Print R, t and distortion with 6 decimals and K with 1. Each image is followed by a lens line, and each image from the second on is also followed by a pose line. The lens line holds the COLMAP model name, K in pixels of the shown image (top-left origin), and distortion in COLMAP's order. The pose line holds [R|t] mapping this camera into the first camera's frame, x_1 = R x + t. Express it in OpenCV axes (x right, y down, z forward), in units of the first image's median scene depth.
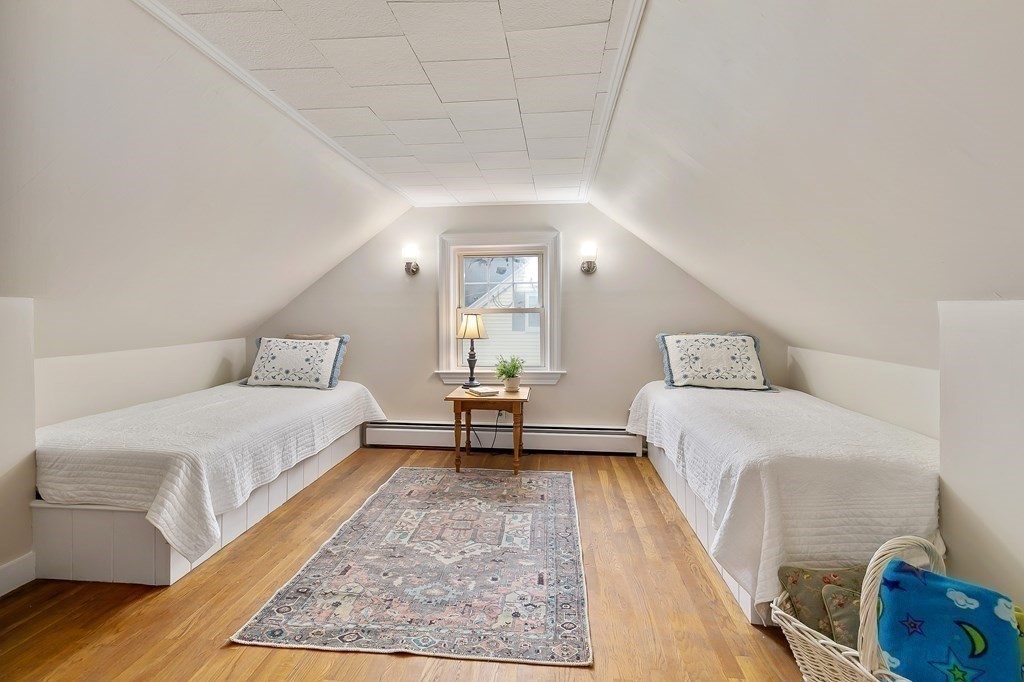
lens RADIAL K [[470.3, 0, 506.8], [0, 470.3, 306.8], [0, 0, 1]] dist [0.004118, -0.000142]
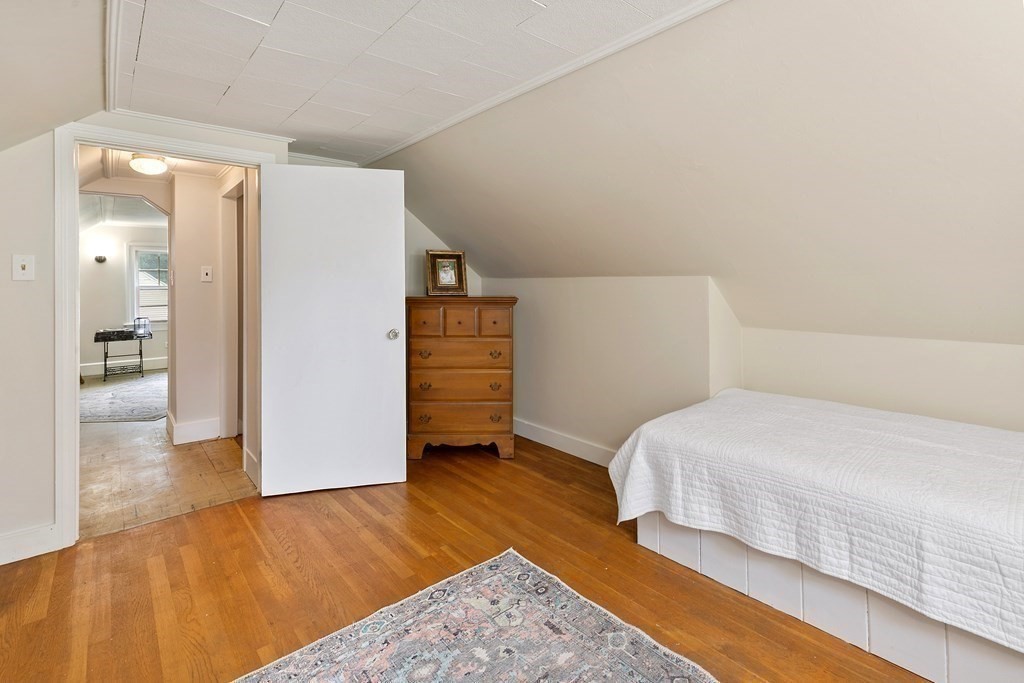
lens RADIAL K [[500.7, 0, 507.5], [0, 500.7, 281.9], [0, 0, 1]] dist [0.000608, -0.000173]
pose [[-0.708212, 0.000976, -0.705999, 0.307486], [0.011691, 0.999878, -0.010346, 0.005945], [0.705903, -0.015581, -0.708138, 1.654845]]
